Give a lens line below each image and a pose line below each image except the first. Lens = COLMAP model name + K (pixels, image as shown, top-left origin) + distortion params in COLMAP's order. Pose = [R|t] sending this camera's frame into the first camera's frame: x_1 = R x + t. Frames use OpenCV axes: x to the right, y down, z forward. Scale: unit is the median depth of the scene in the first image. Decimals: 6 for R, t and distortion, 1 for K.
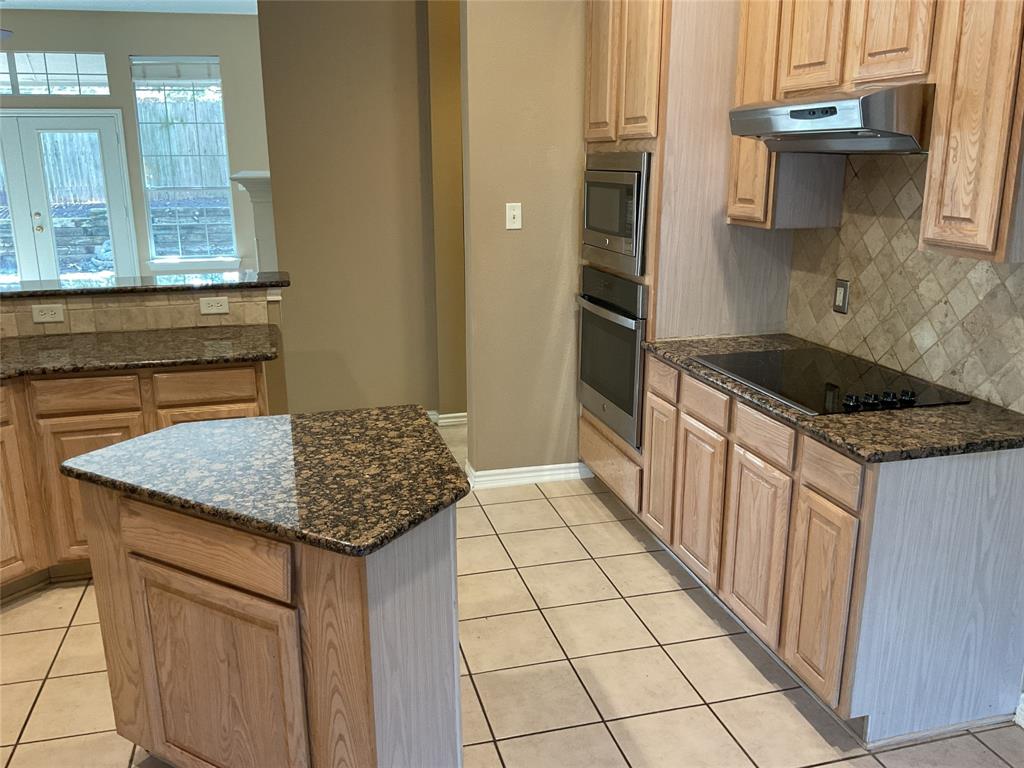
lens RADIAL K [[850.2, 0, 506.5], [0, 850.2, 380.1], [0, 0, 1]] dist [0.098422, -0.163115]
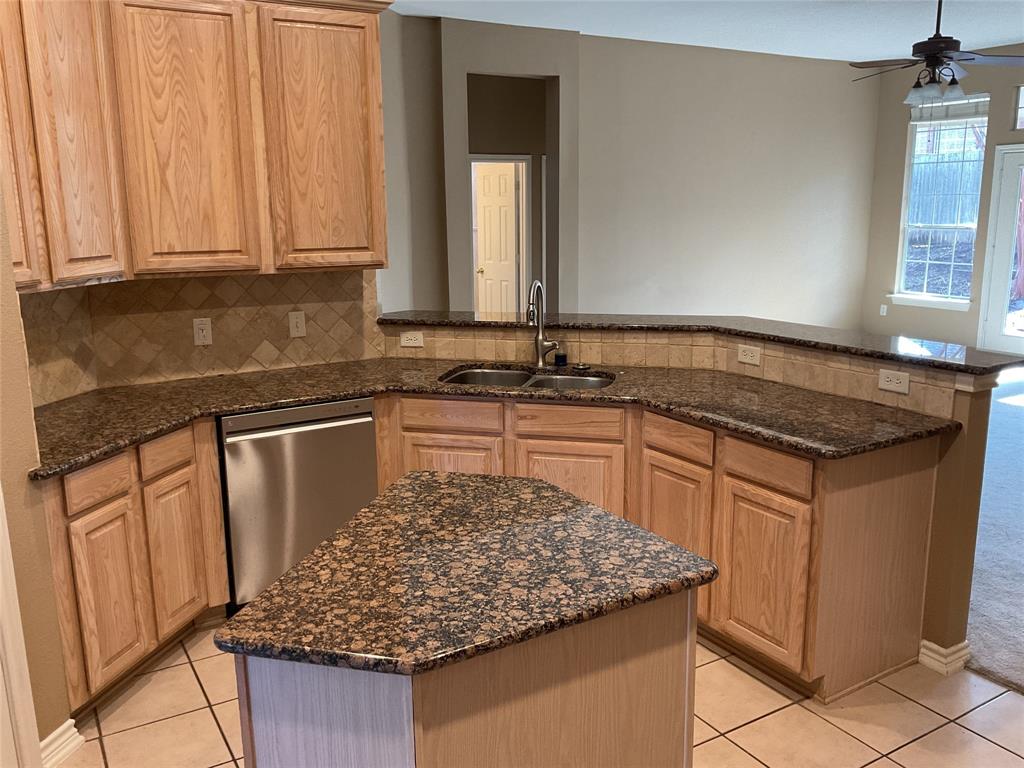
lens RADIAL K [[850.2, 0, 506.5], [0, 850.2, 380.1], [0, 0, 1]] dist [0.098422, -0.163115]
pose [[0.281391, 0.197716, -0.939004, 0.502571], [-0.233340, 0.963270, 0.132900, -0.180530], [0.930791, 0.181710, 0.317190, 0.679674]]
